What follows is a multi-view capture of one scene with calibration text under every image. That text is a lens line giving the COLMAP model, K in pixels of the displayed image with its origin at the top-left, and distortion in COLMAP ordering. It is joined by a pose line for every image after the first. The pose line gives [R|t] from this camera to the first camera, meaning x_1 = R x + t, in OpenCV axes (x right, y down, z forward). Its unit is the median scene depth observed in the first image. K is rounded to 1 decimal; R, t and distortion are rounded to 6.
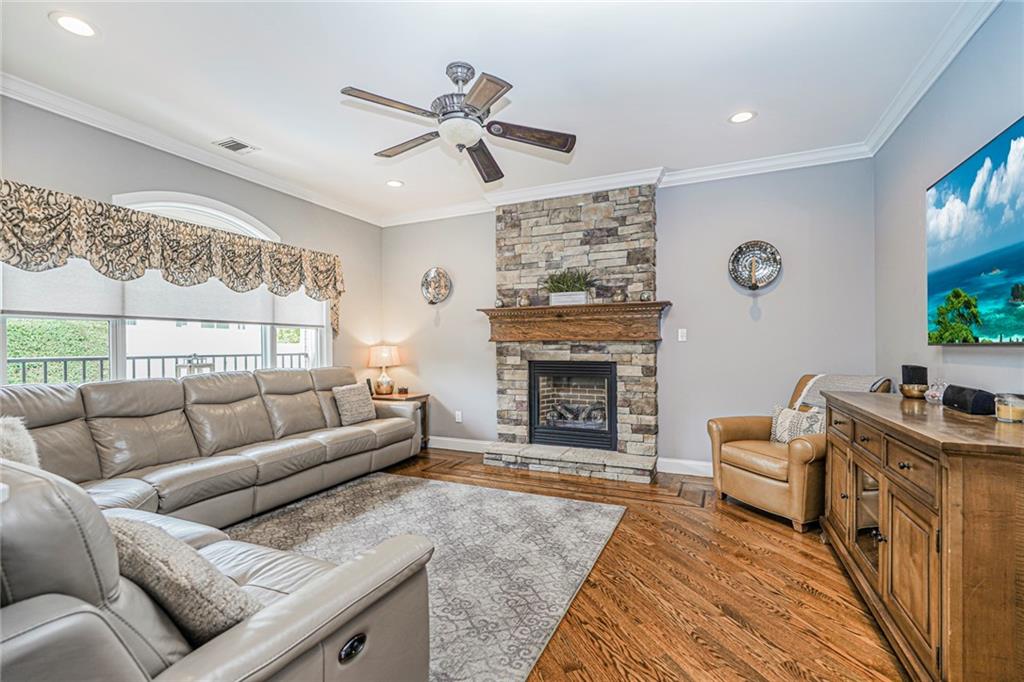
lens RADIAL K [[453.1, 0, 512.0], [0, 453.1, 344.4], [0, 0, 1]] dist [-0.014832, 0.008257]
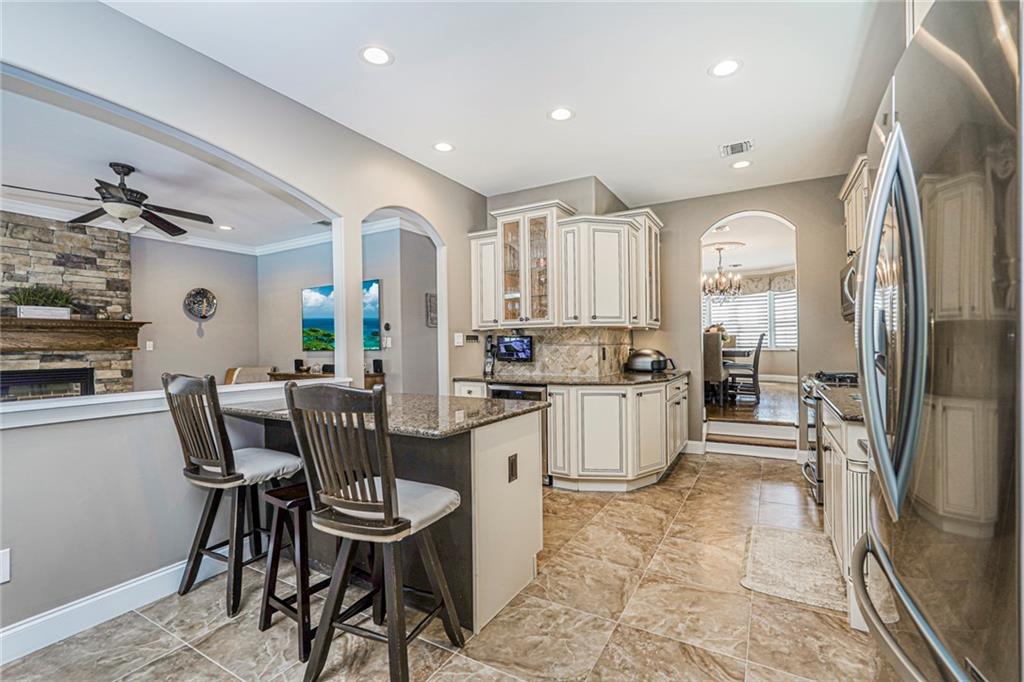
lens RADIAL K [[453.1, 0, 512.0], [0, 453.1, 344.4], [0, 0, 1]] dist [-0.014832, 0.008257]
pose [[0.091211, 0.006082, 0.995813, -0.872435], [0.012766, 0.999892, -0.007276, -0.001327], [-0.995750, 0.013376, 0.091124, -0.231279]]
